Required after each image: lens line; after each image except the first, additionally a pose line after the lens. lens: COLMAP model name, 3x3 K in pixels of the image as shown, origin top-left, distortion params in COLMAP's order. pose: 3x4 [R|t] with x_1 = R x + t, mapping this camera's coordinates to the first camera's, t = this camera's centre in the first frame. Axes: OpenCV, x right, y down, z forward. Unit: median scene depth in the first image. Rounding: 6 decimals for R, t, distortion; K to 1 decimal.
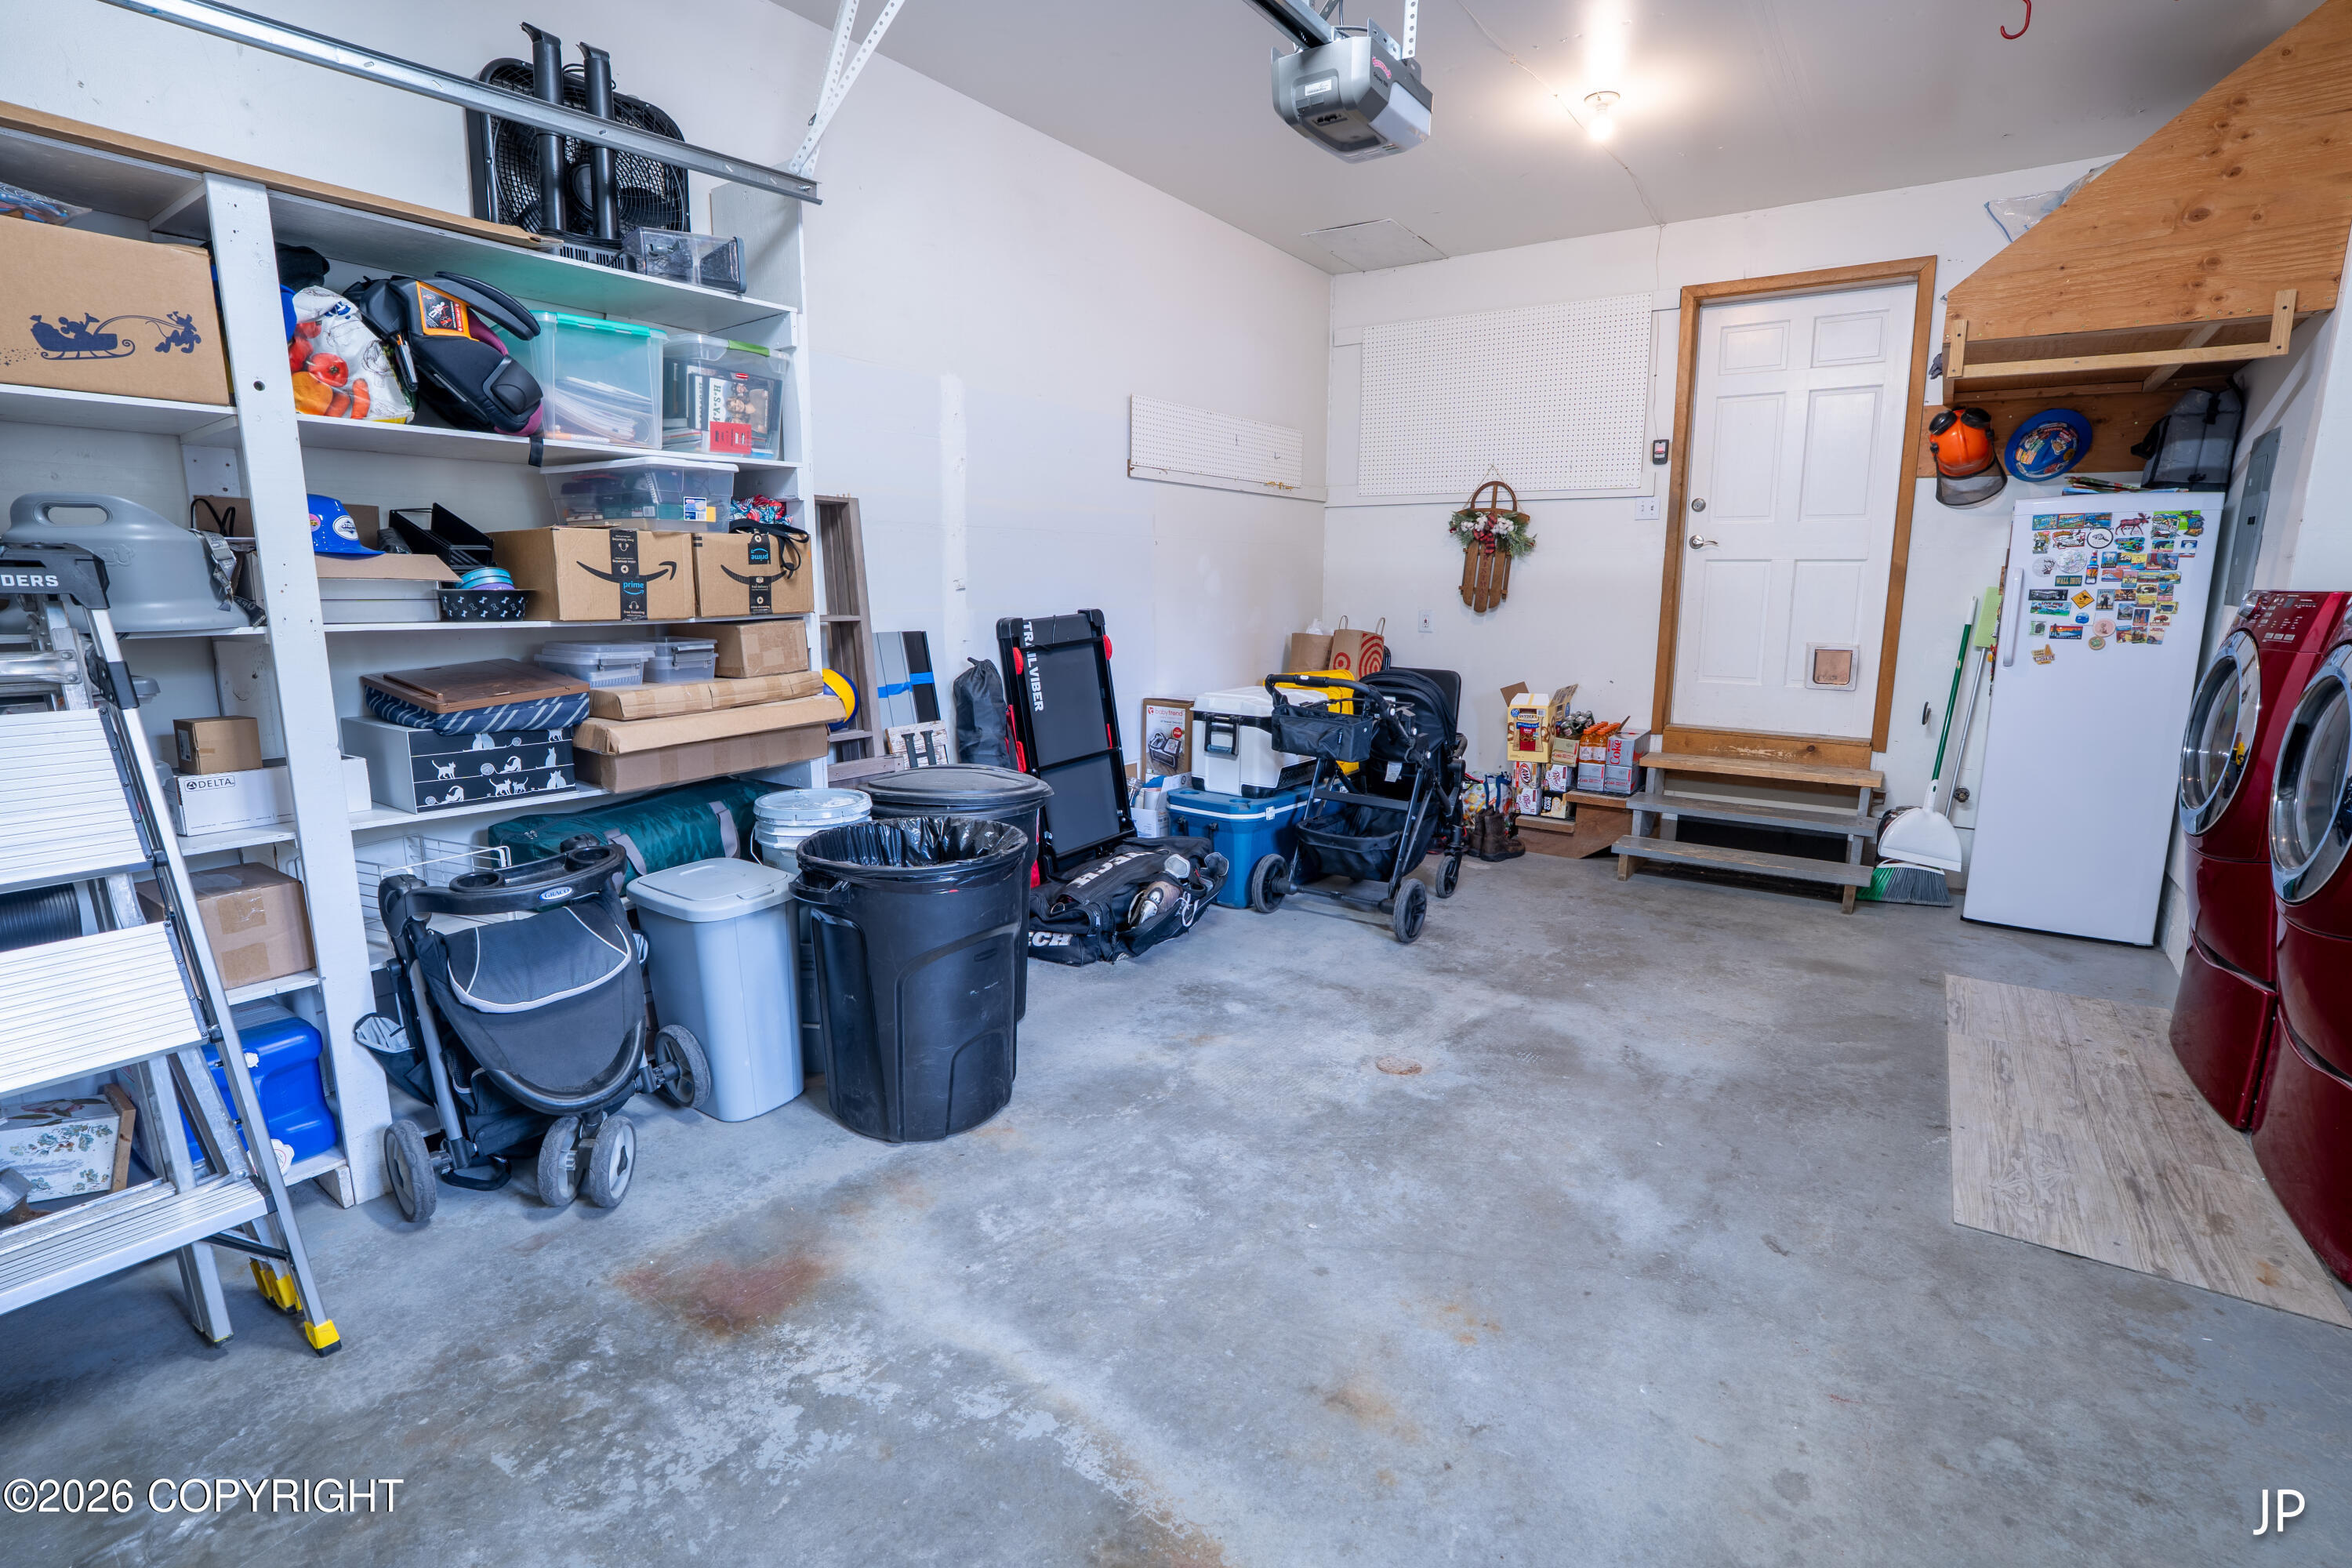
lens RADIAL K [[1096.5, 0, 1168.3], [0, 1096.5, 786.5], [0, 0, 1]] dist [-0.067357, 0.024510]
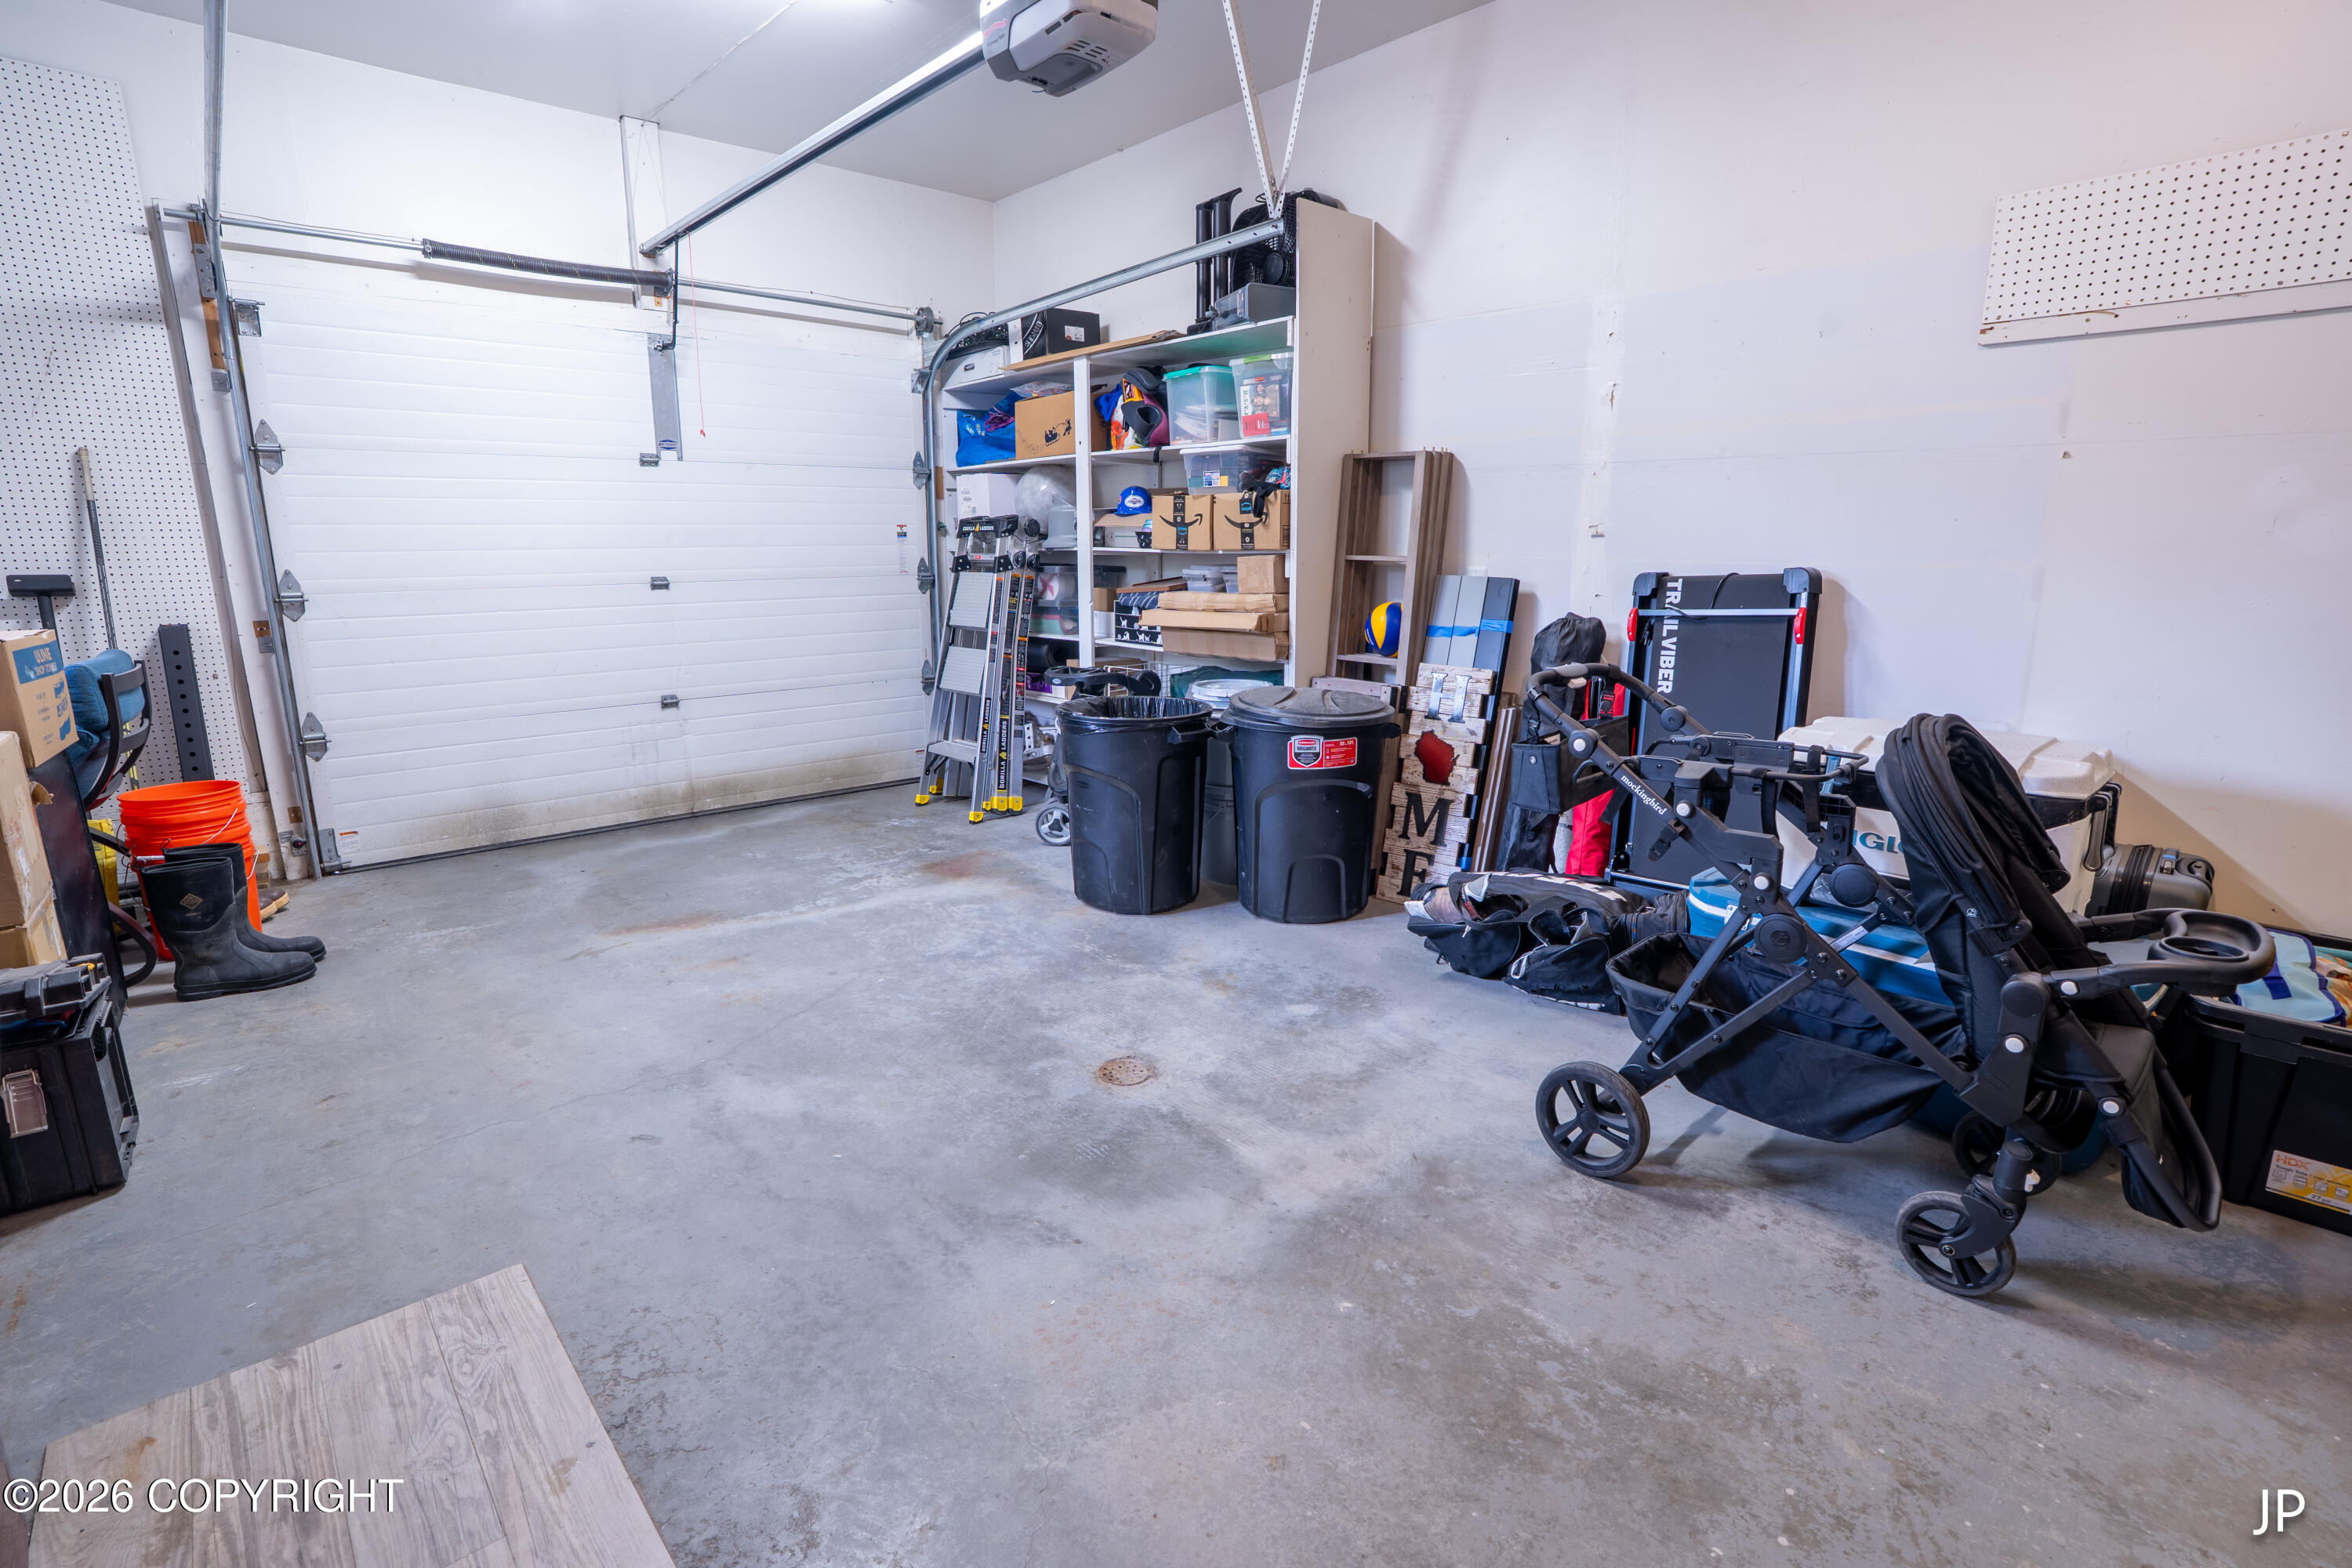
lens RADIAL K [[1096.5, 0, 1173.7], [0, 1096.5, 787.0], [0, 0, 1]] dist [-0.067357, 0.024510]
pose [[-0.212789, 0.207399, -0.954833, 1.008780], [-0.182198, 0.951652, 0.247311, -0.188670], [0.959961, 0.226594, -0.164713, 1.148985]]
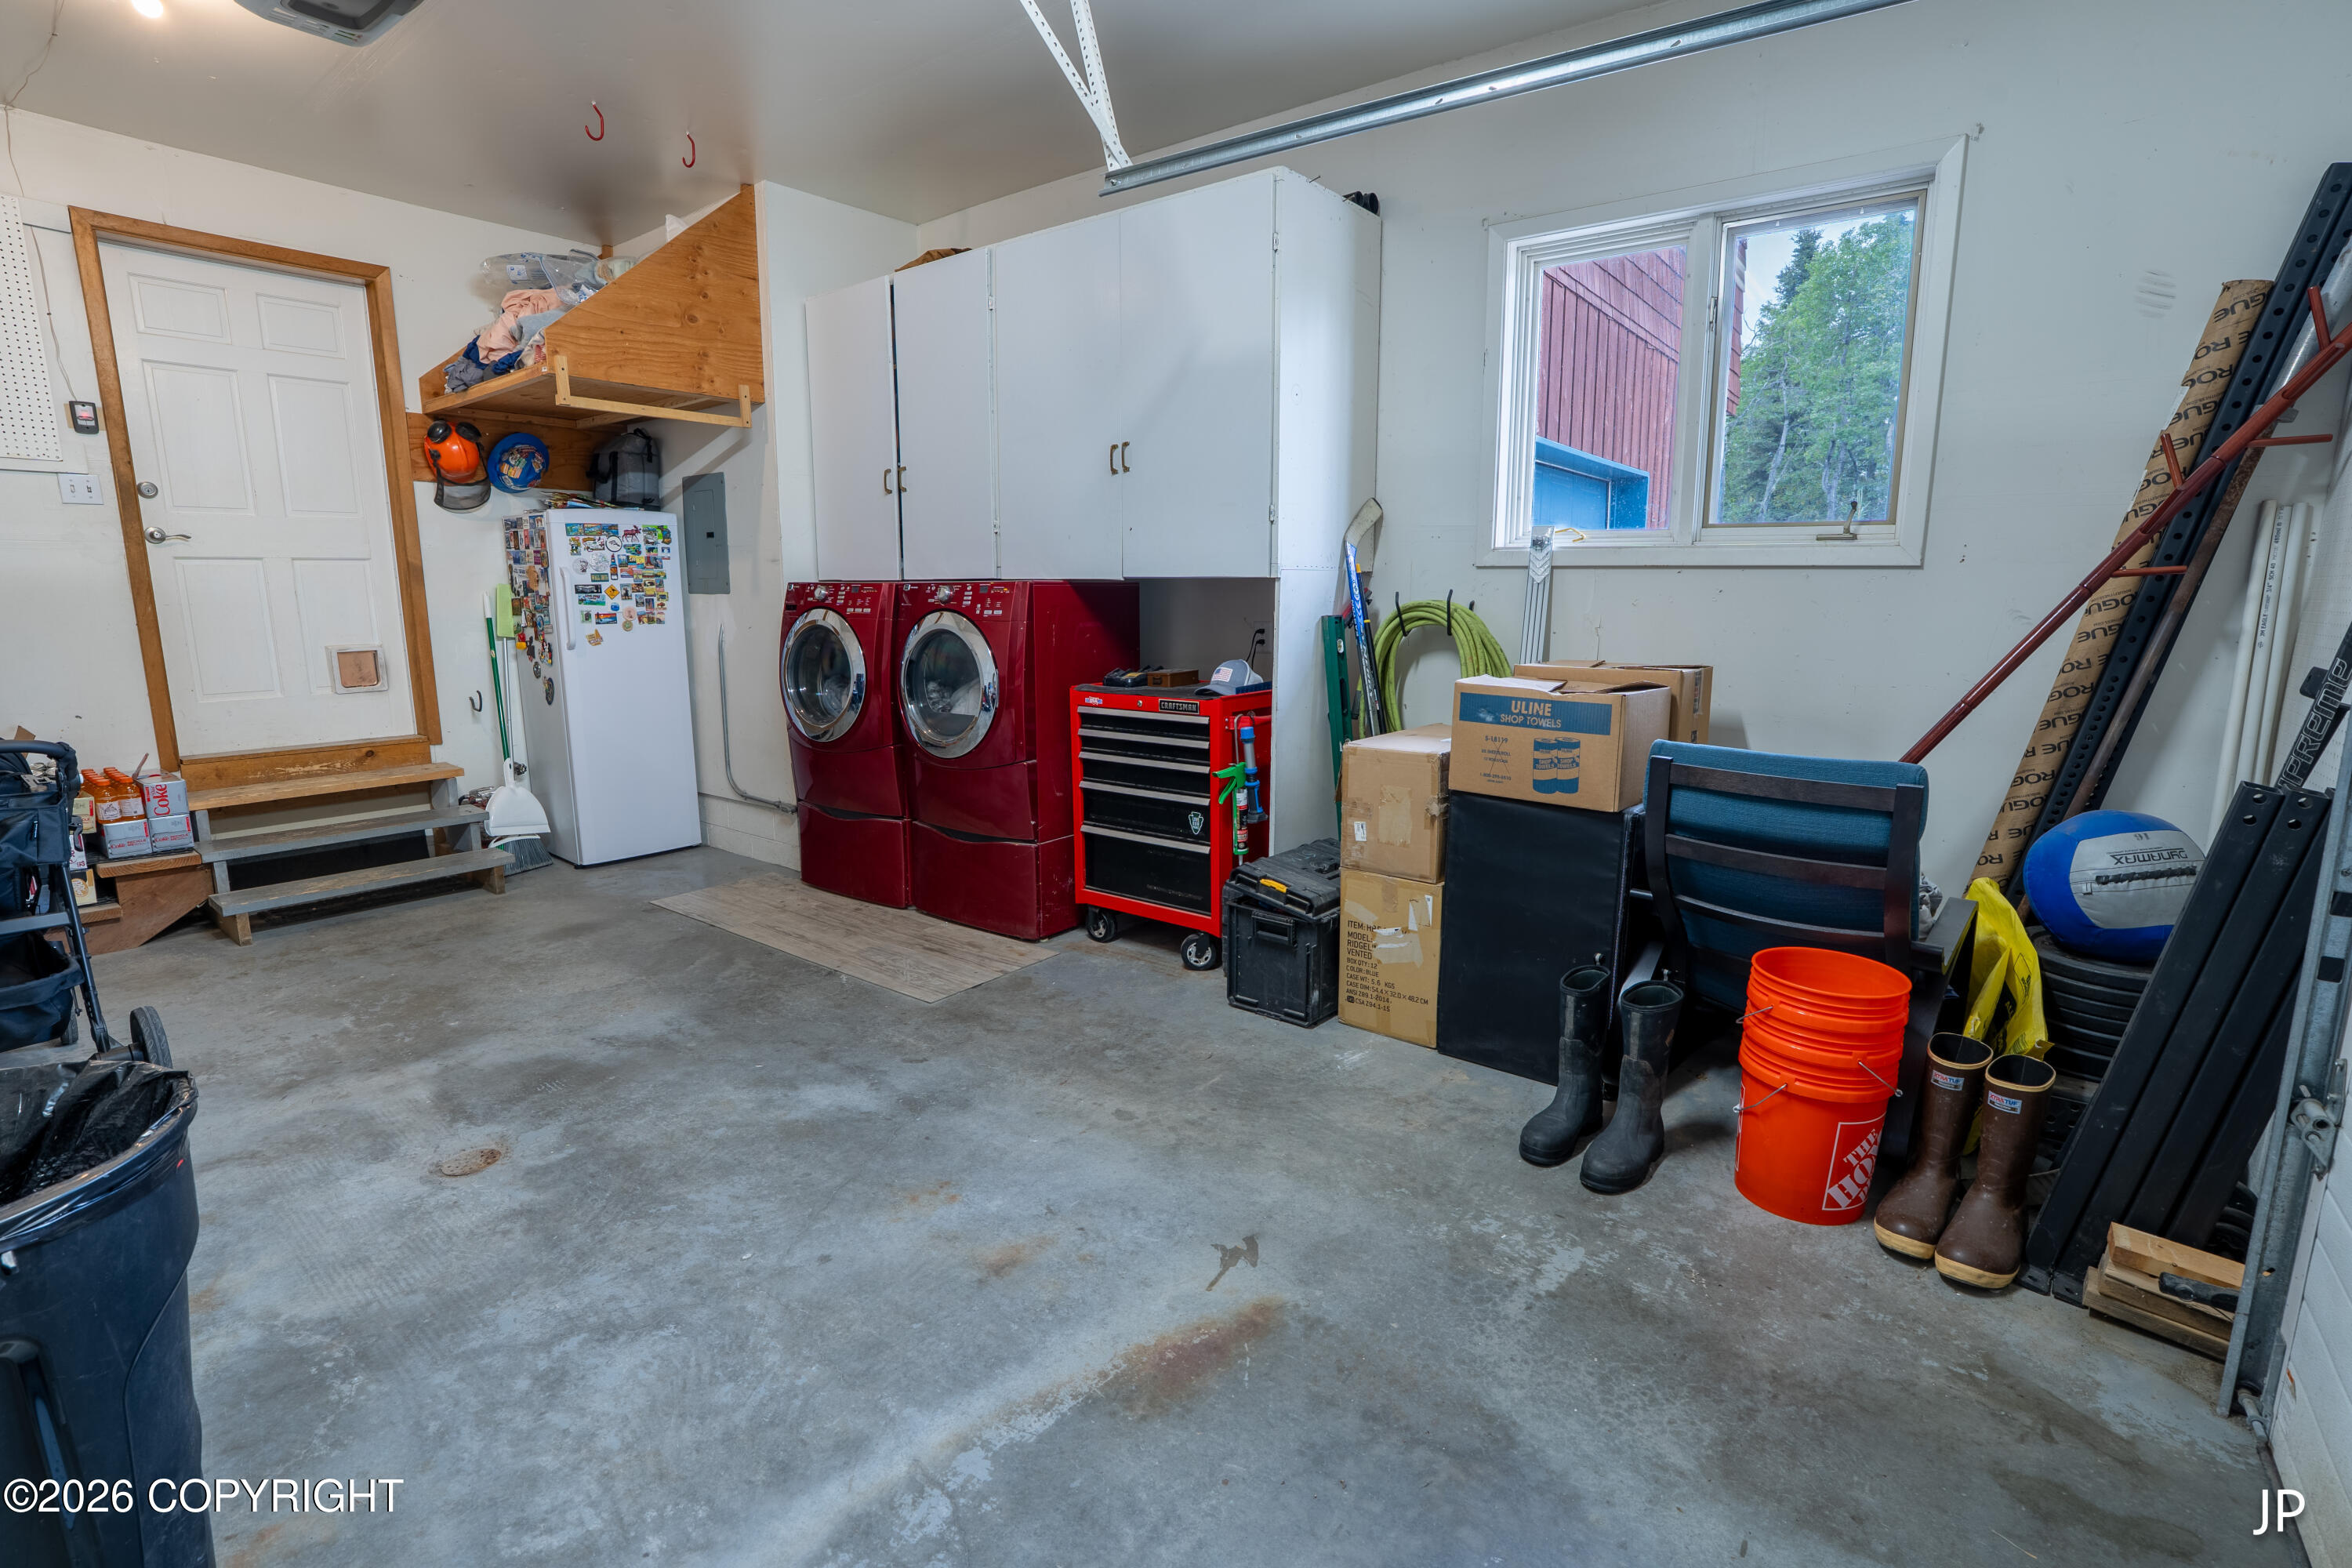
lens RADIAL K [[1096.5, 0, 1176.7], [0, 1096.5, 783.0], [0, 0, 1]] dist [-0.067357, 0.024510]
pose [[0.038375, -0.179921, 0.982932, -0.526815], [0.181176, 0.968606, 0.170225, -0.067577], [-0.982702, 0.171552, 0.069768, 0.365243]]
